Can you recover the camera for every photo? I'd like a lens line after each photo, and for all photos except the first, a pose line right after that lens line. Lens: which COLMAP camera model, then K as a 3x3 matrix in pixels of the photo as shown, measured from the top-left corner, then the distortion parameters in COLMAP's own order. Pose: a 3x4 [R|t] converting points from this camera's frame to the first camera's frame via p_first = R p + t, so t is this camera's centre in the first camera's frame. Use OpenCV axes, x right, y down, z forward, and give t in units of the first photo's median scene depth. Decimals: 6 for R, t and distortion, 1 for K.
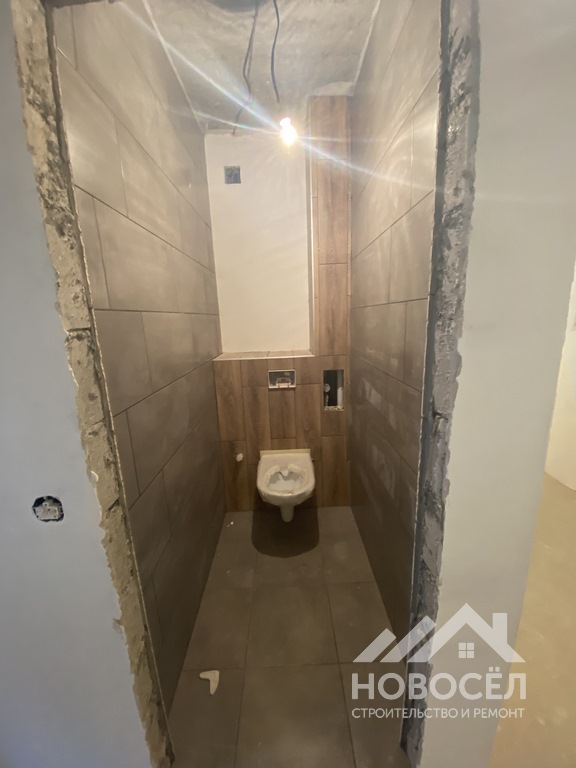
lens RADIAL K [[306.6, 0, 288.0], [0, 306.6, 384.0], [0, 0, 1]] dist [0.037733, -0.033037]
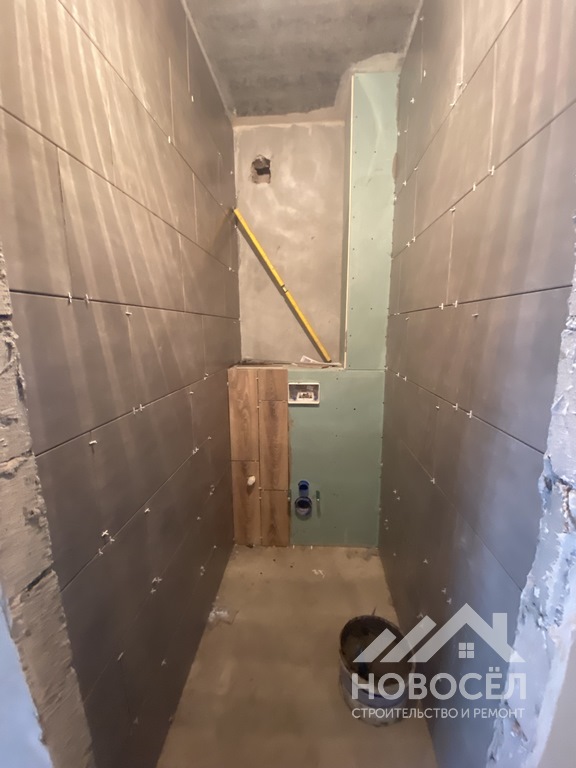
lens RADIAL K [[306.6, 0, 288.0], [0, 306.6, 384.0], [0, 0, 1]] dist [0.037733, -0.033037]
pose [[0.995511, 0.047716, -0.081736, 0.005412], [-0.050380, 0.998254, -0.030845, -0.014780], [0.080122, 0.034825, 0.996177, 0.129666]]
